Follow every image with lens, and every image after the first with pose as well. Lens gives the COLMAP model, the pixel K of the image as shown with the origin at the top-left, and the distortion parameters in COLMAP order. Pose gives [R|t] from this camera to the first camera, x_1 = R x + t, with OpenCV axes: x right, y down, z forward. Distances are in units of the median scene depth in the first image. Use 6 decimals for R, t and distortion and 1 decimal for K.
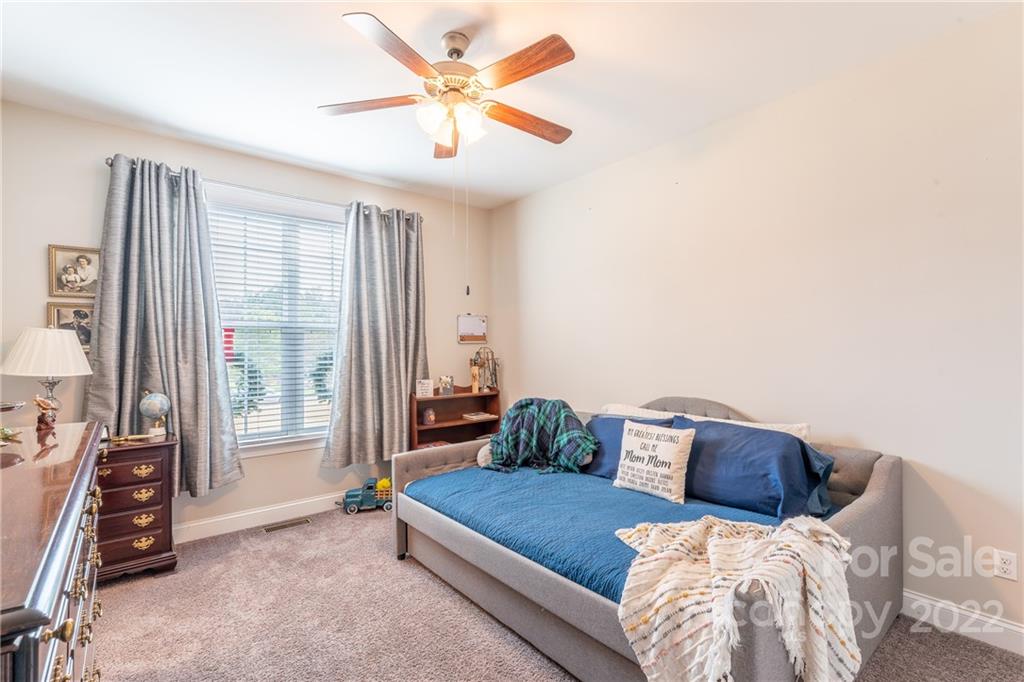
lens RADIAL K [[462.7, 0, 508.8], [0, 462.7, 341.7], [0, 0, 1]] dist [-0.001668, -0.000047]
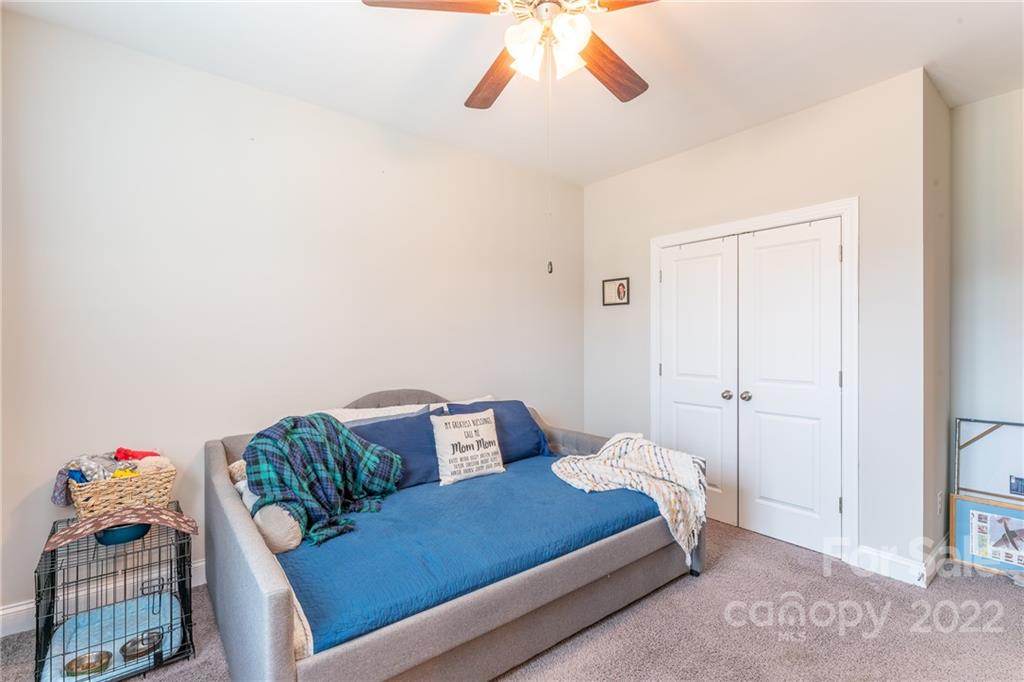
lens RADIAL K [[462.7, 0, 508.8], [0, 462.7, 341.7], [0, 0, 1]] dist [-0.001668, -0.000047]
pose [[0.021708, 0.006888, 0.999741, -0.761948], [-0.016108, 0.999849, -0.006539, 0.021515], [-0.999635, -0.015962, 0.021816, 0.894524]]
